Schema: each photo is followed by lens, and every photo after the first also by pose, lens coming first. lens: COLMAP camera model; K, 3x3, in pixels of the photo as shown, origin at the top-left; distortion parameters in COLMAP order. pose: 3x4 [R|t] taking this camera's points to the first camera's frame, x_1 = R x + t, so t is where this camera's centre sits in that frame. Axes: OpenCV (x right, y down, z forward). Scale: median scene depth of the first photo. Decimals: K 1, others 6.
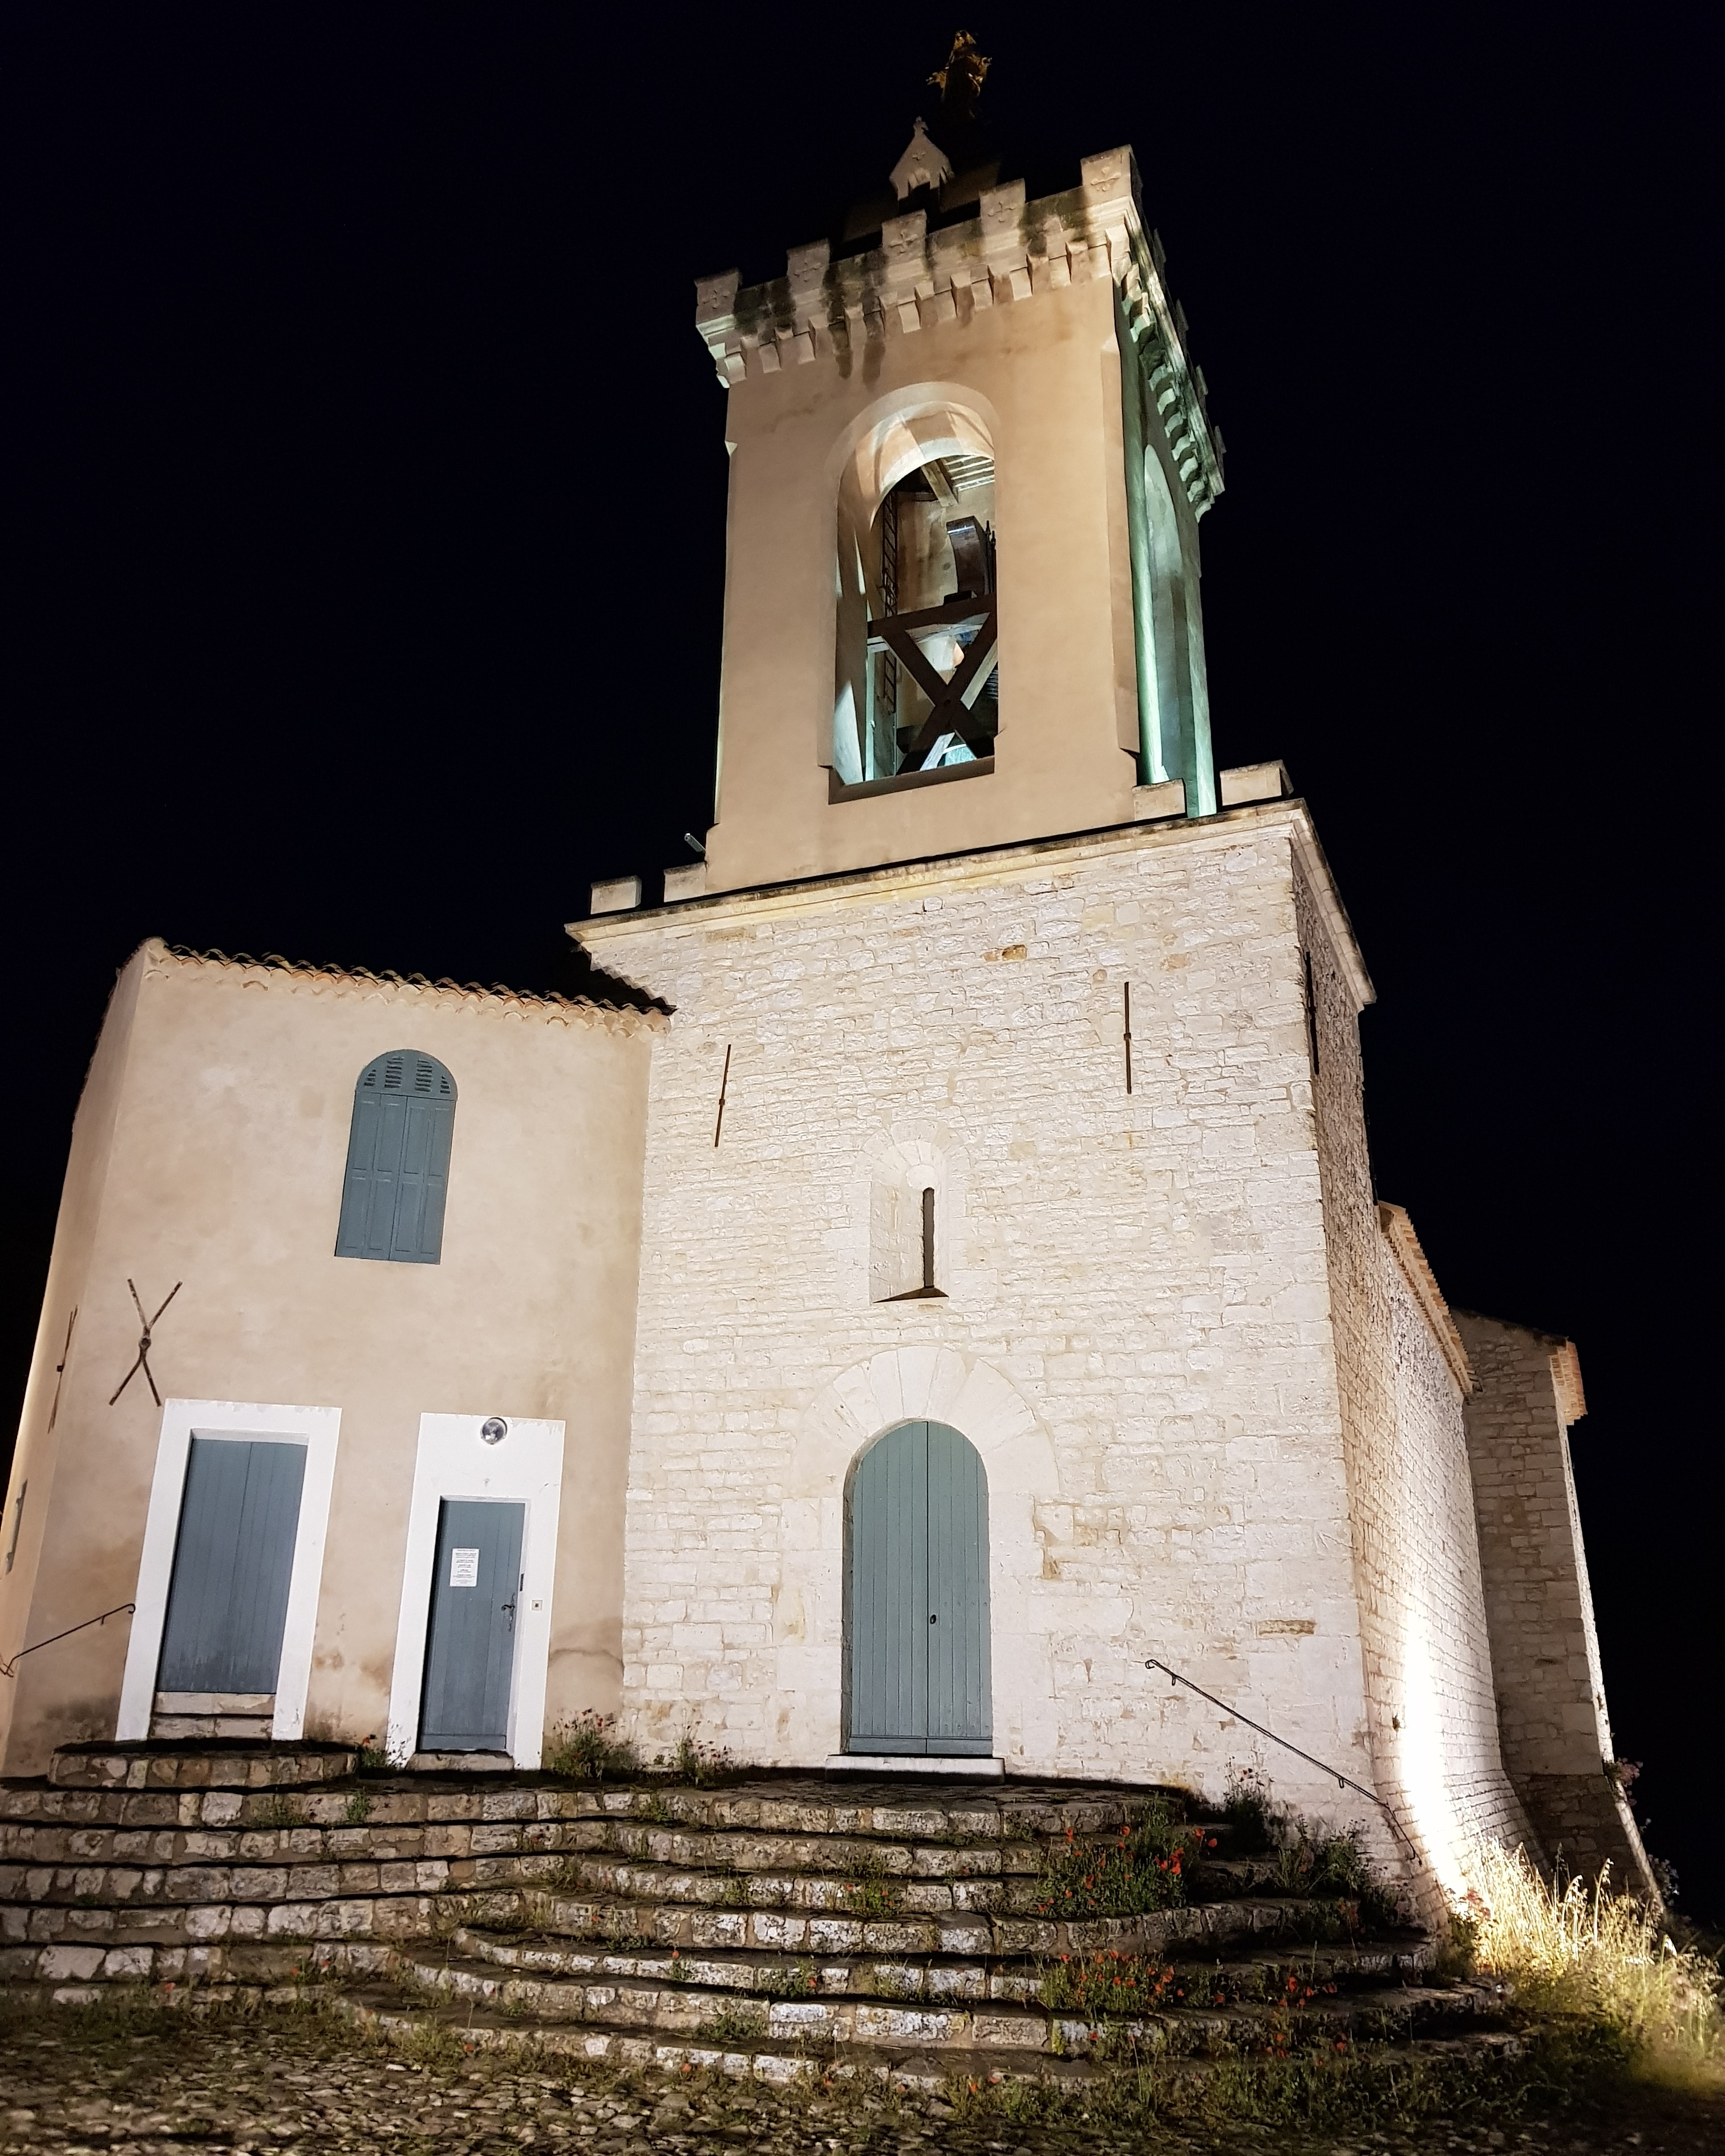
lens RADIAL K [[1701.7, 0, 869.0], [0, 1701.7, 1064.9], [0, 0, 1]] dist [0.047141, -0.031229]
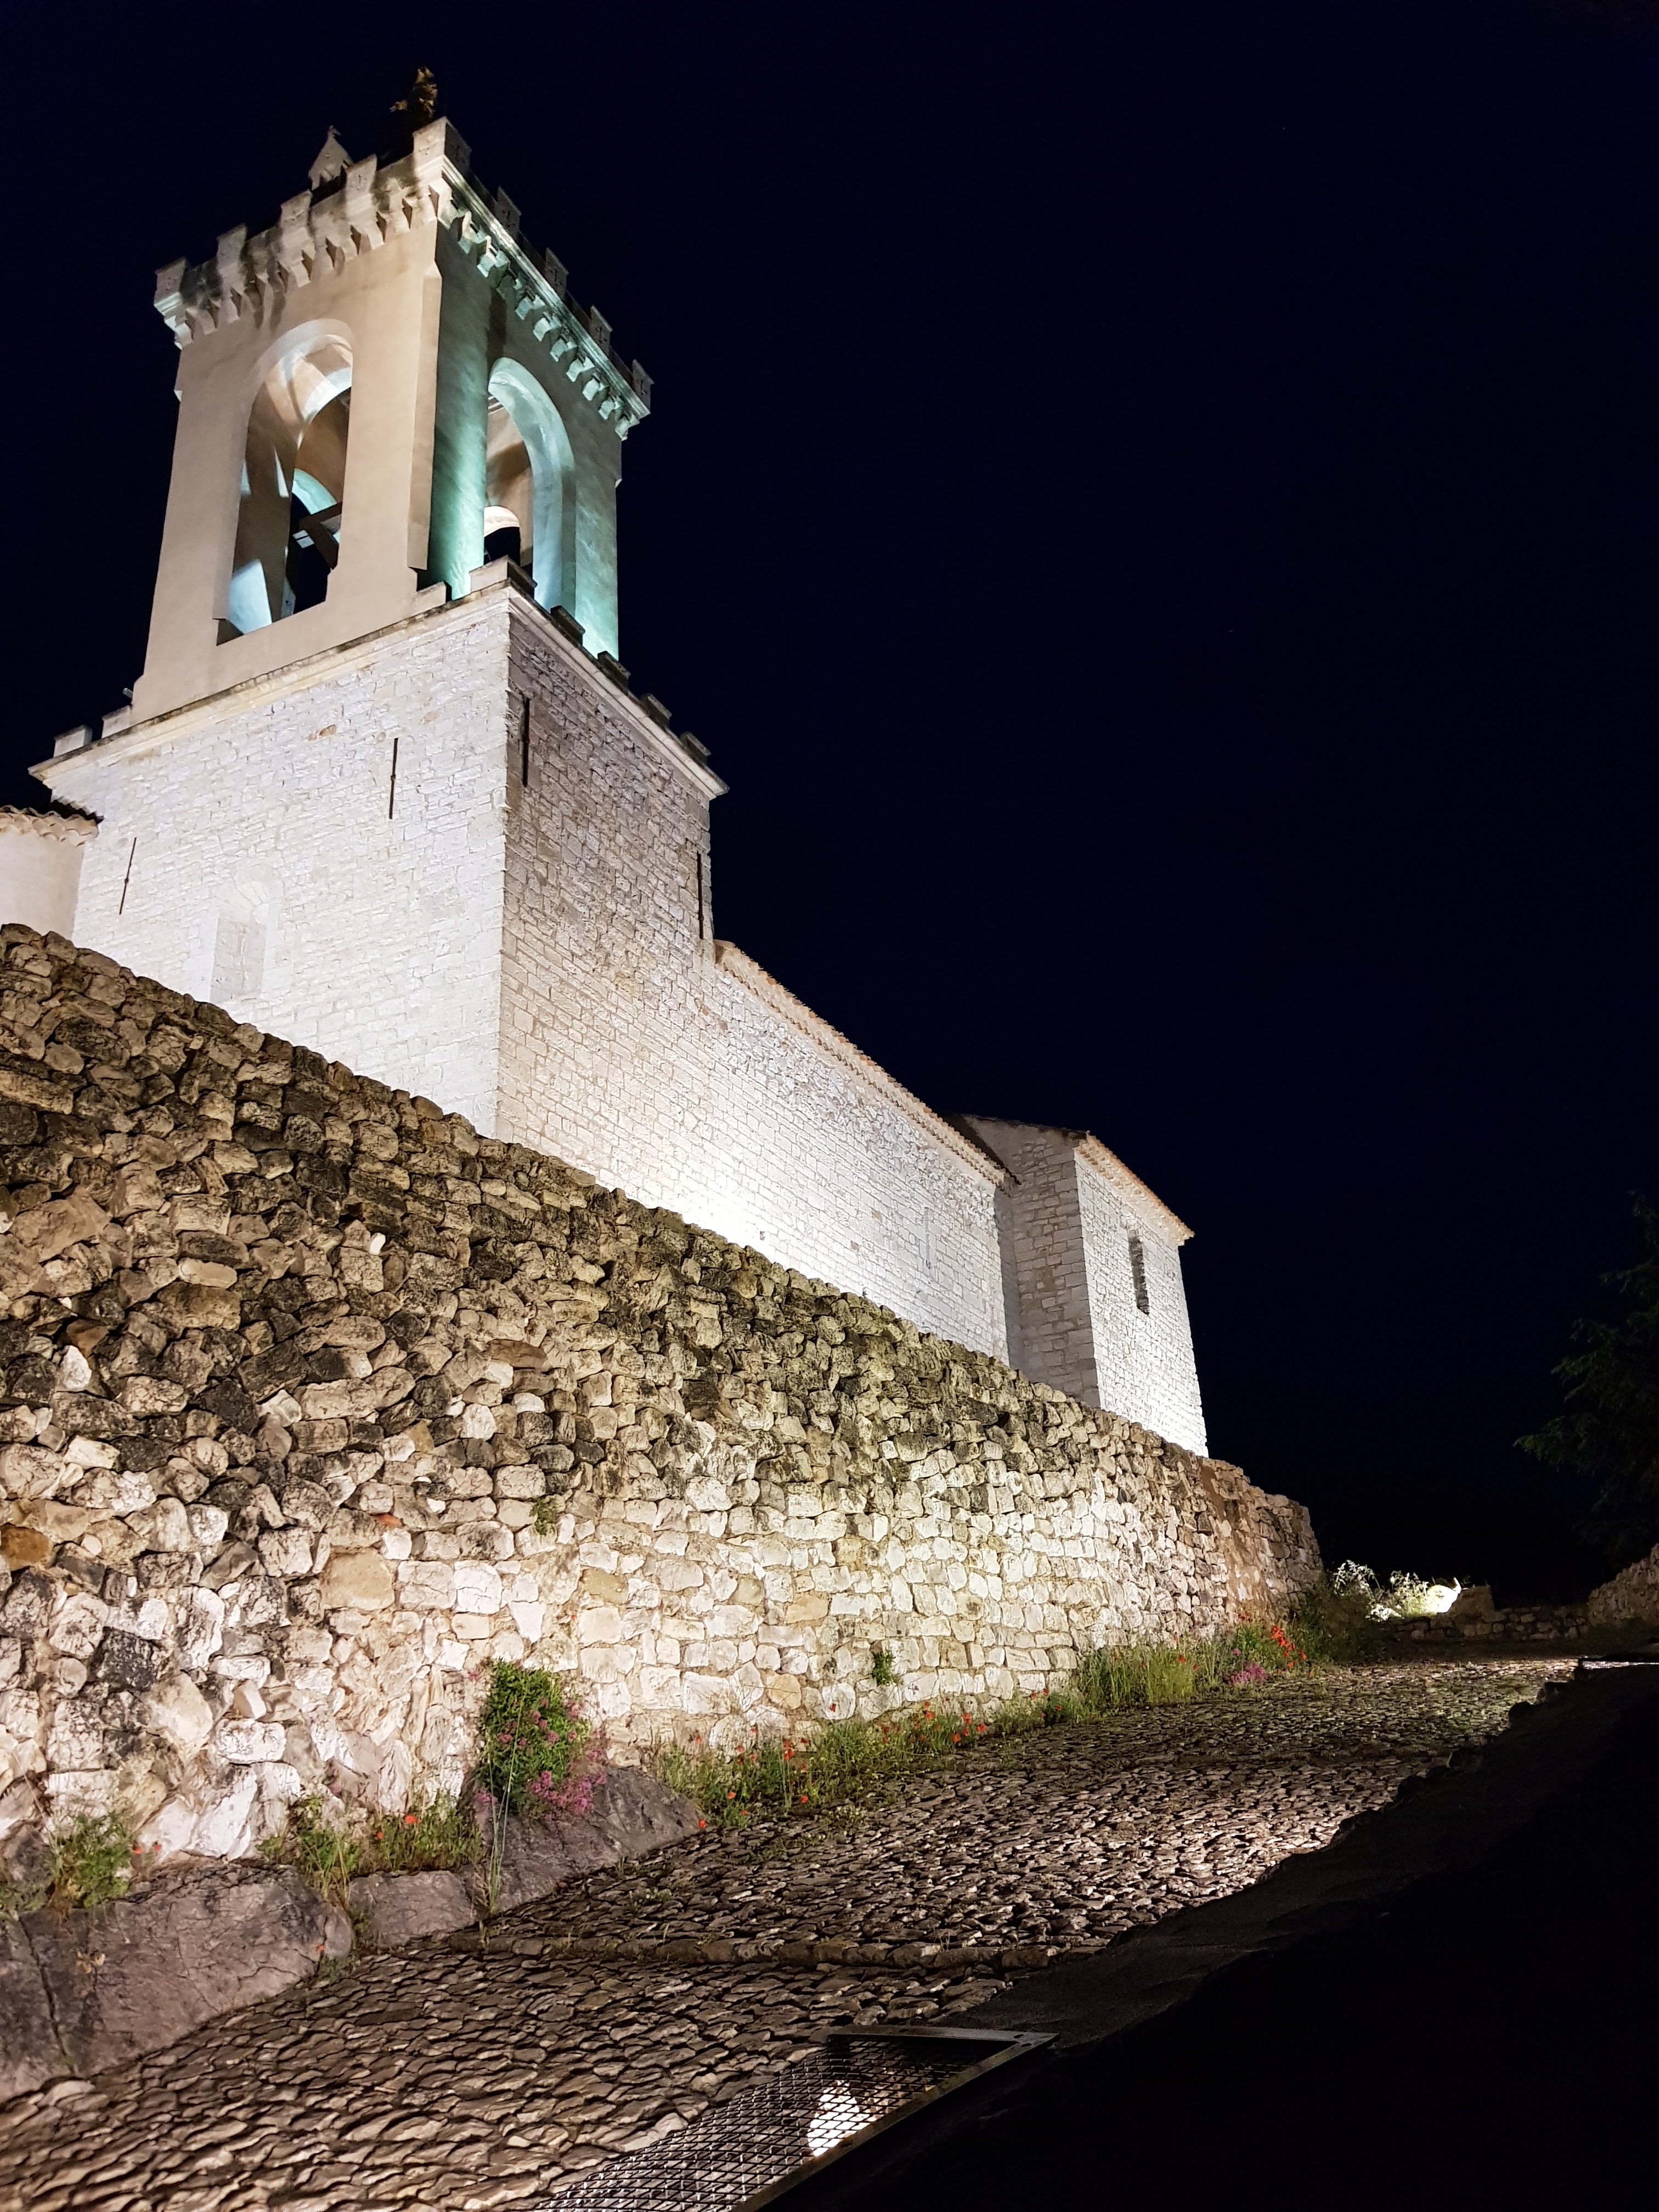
lens RADIAL K [[1621.0, 0, 827.7], [0, 1621.0, 1120.0], [0, 0, 1]] dist [0.000199, -0.005094]
pose [[0.995989, -0.084802, -0.028526, 0.395379], [0.084407, 0.996322, -0.014791, 0.229503], [0.029675, 0.012324, 0.999484, -0.156120]]
